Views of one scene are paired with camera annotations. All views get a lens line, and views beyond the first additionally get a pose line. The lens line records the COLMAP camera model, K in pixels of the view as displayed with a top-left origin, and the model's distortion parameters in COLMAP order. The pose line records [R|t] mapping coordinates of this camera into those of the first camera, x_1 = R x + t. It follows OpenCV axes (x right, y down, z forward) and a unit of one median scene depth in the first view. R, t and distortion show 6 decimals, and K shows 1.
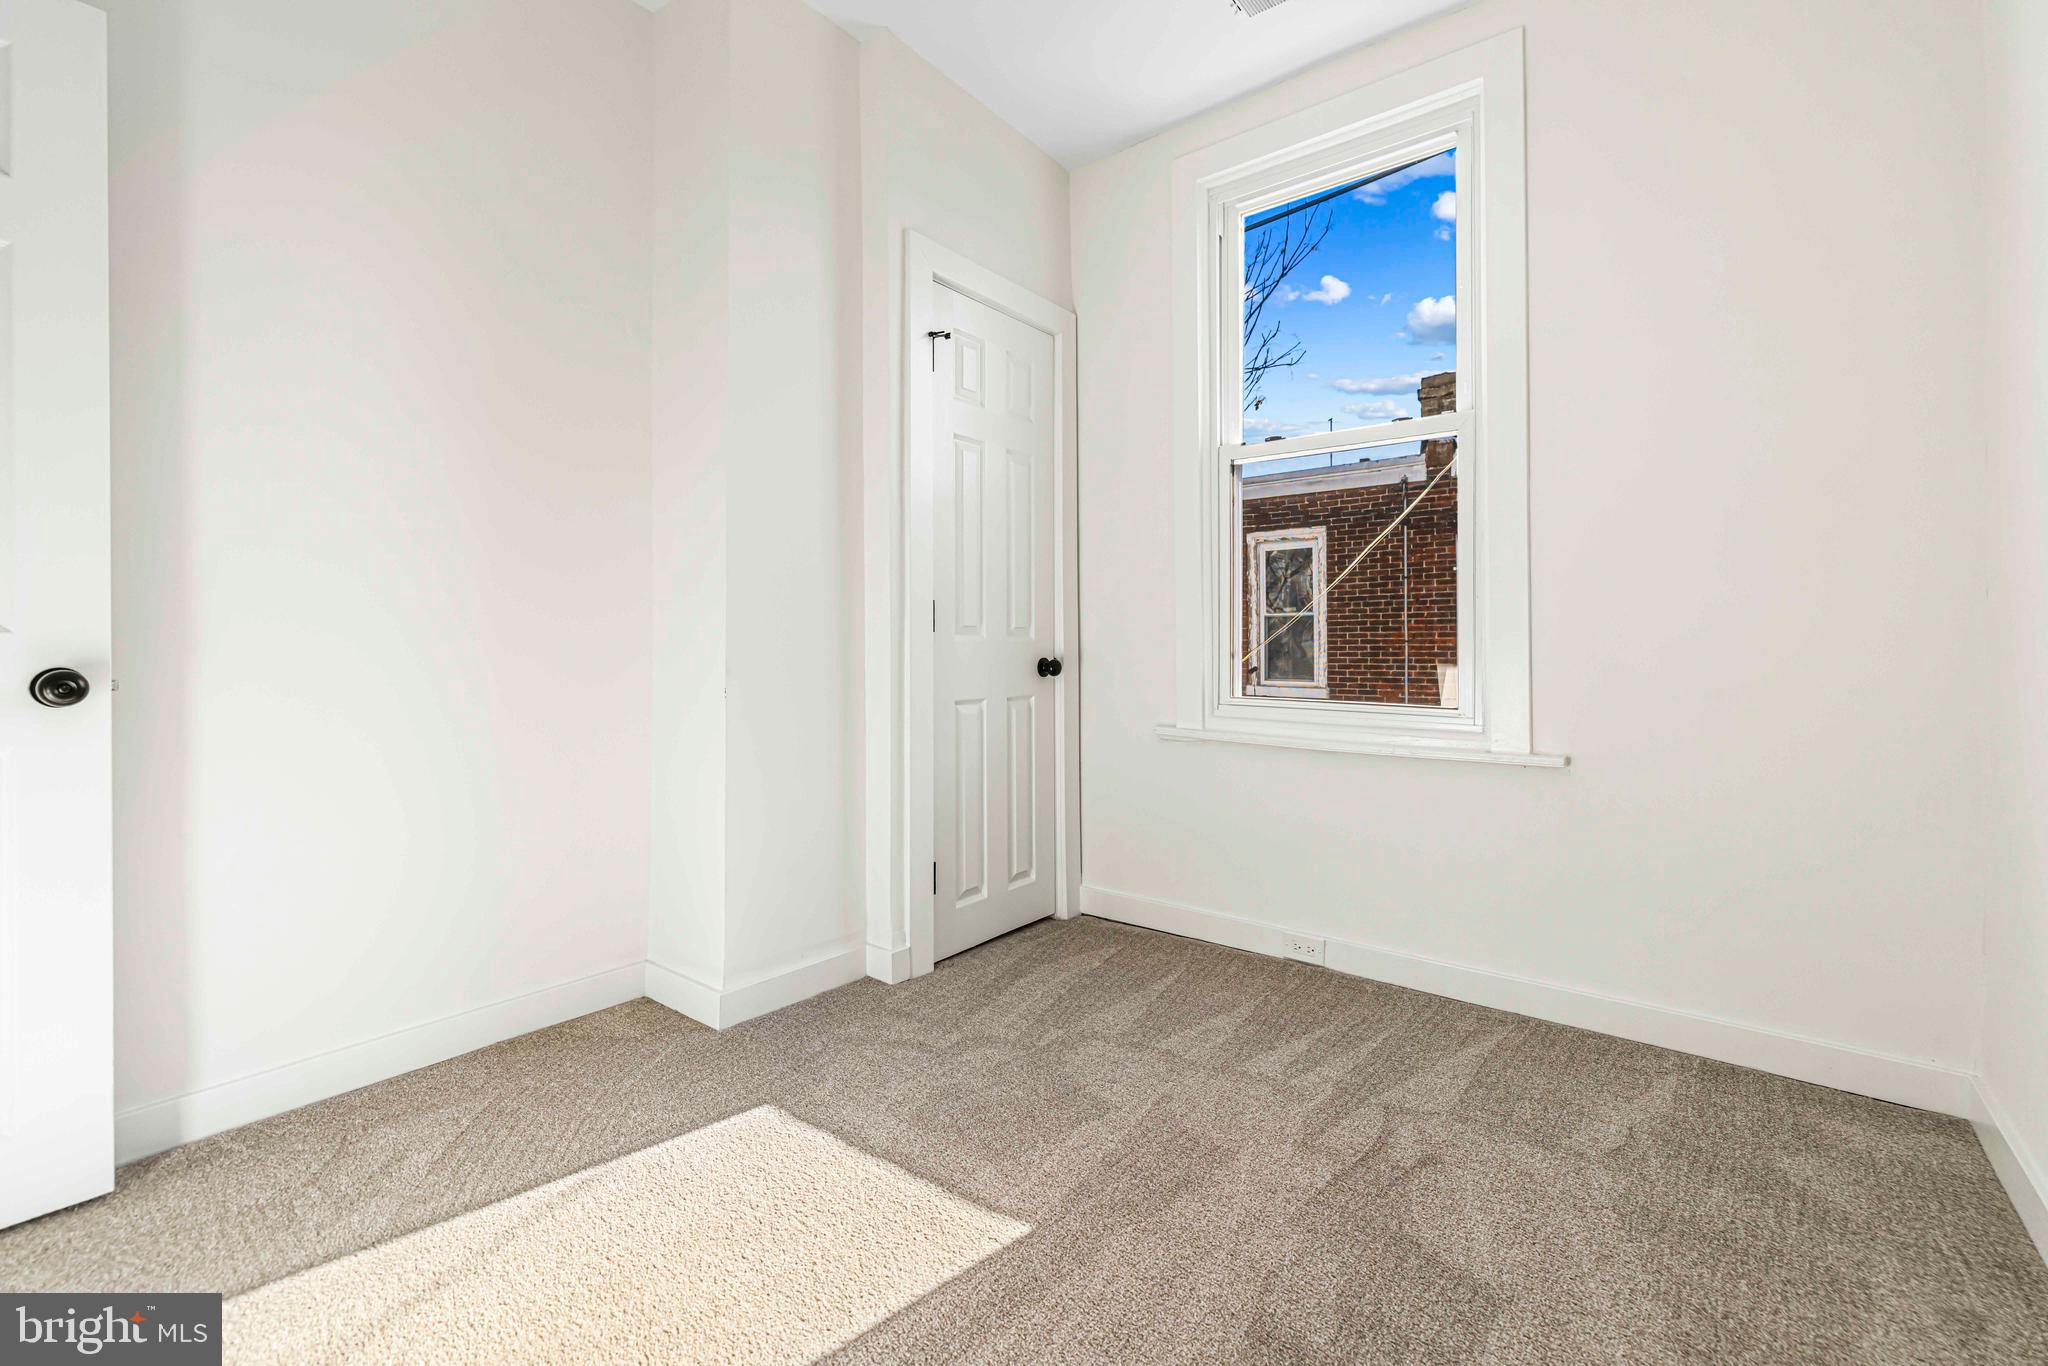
lens RADIAL K [[884.1, 0, 1009.7], [0, 884.1, 661.6], [0, 0, 1]] dist [0.001245, 0.000251]
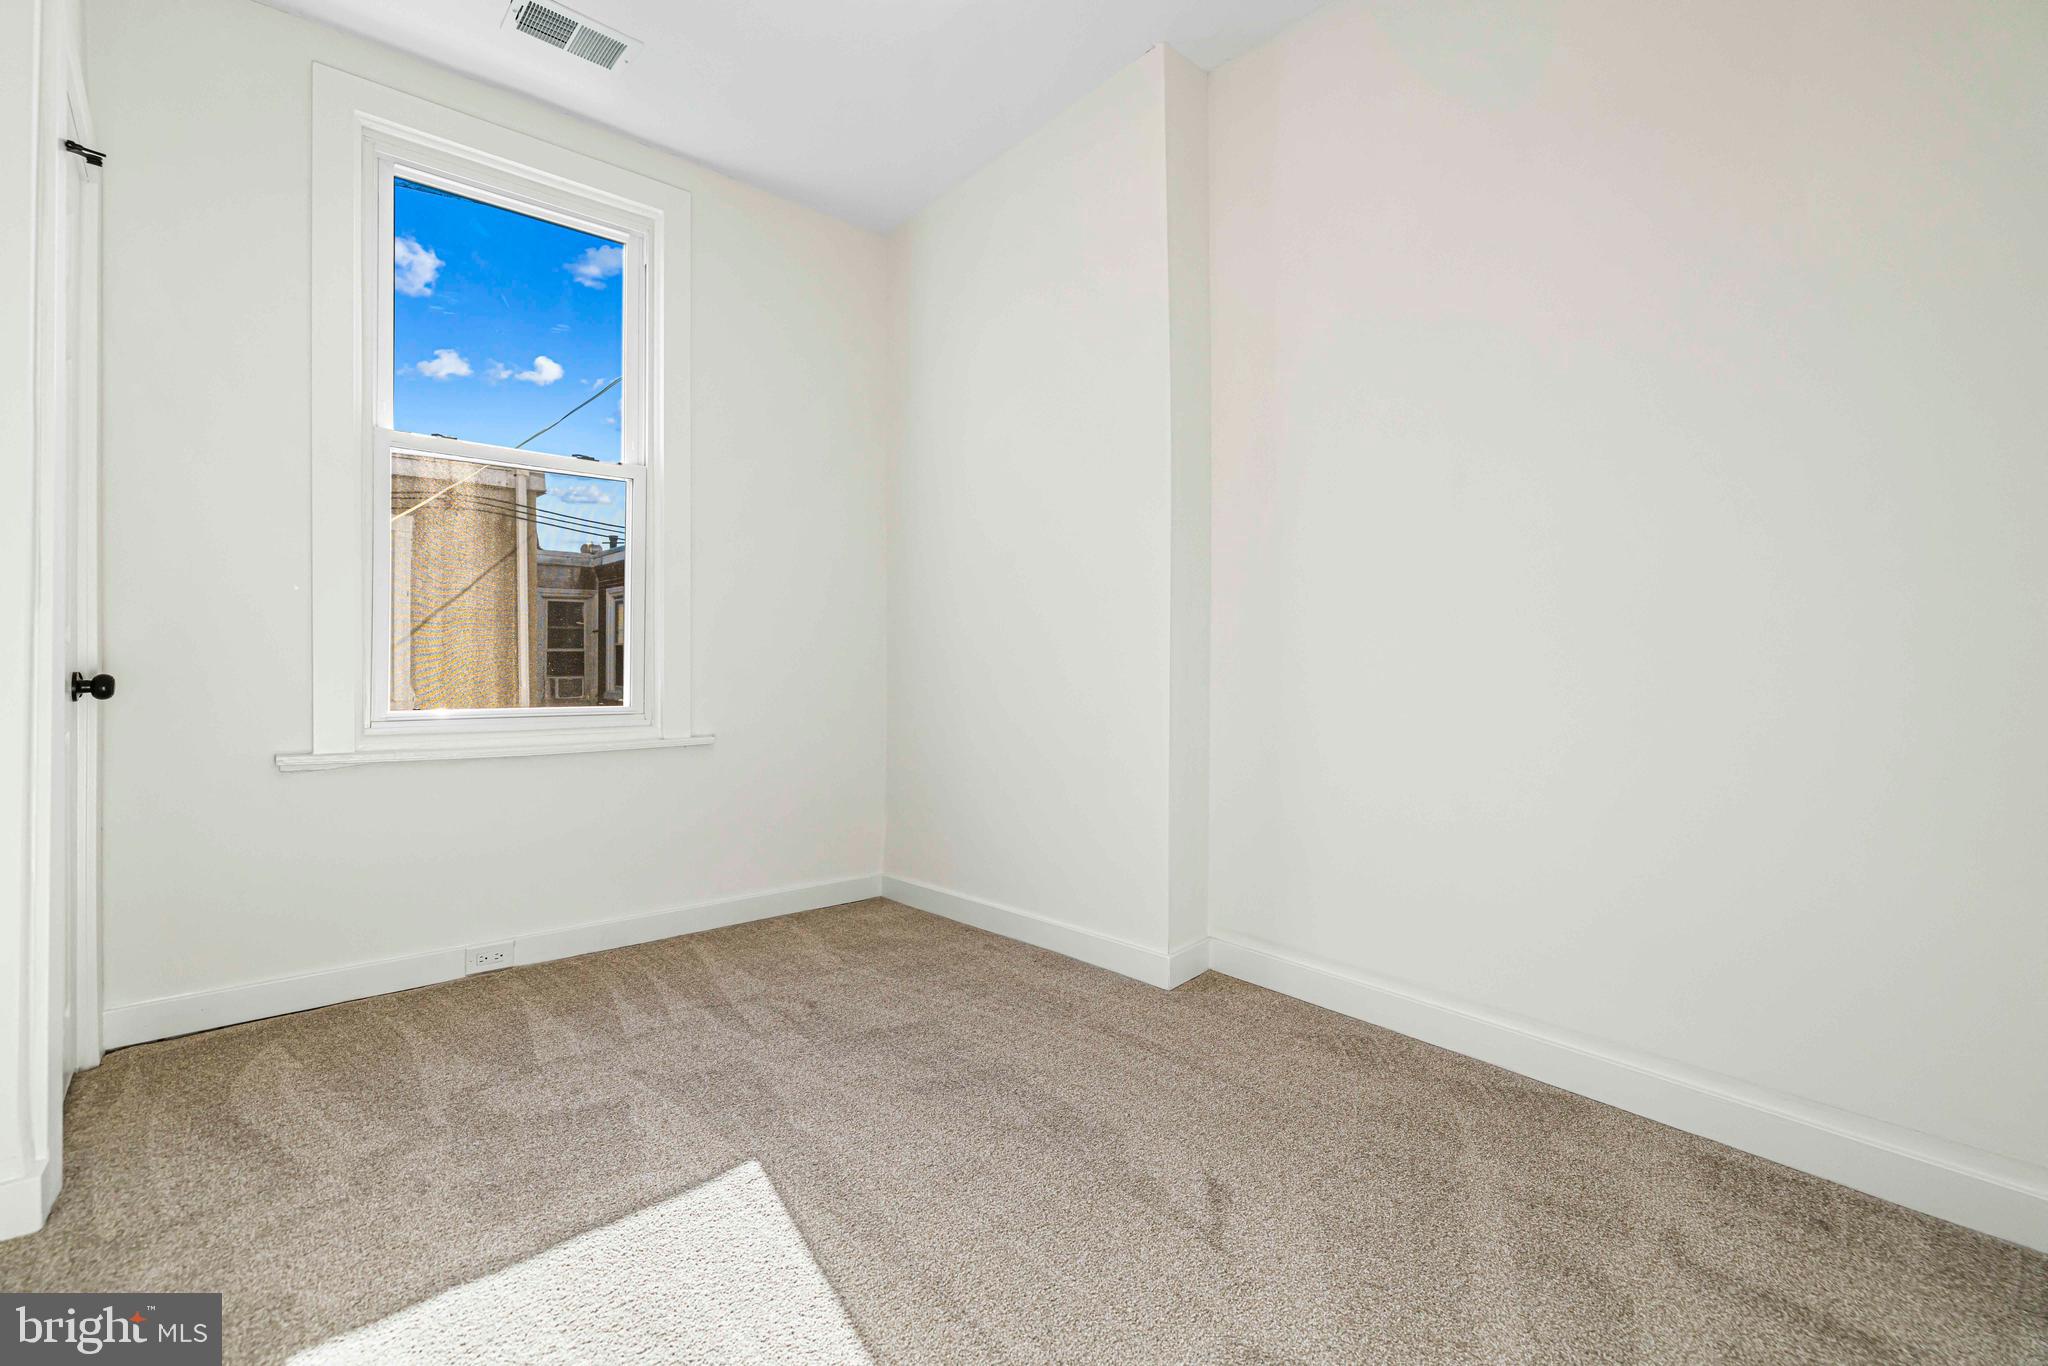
lens RADIAL K [[884.1, 0, 1011.0], [0, 884.1, 668.4], [0, 0, 1]] dist [0.001245, 0.000251]
pose [[0.177301, -0.008619, 0.984119, -0.653272], [0.012211, 0.999904, 0.006557, -0.002648], [-0.984081, 0.010854, 0.177389, 0.286197]]
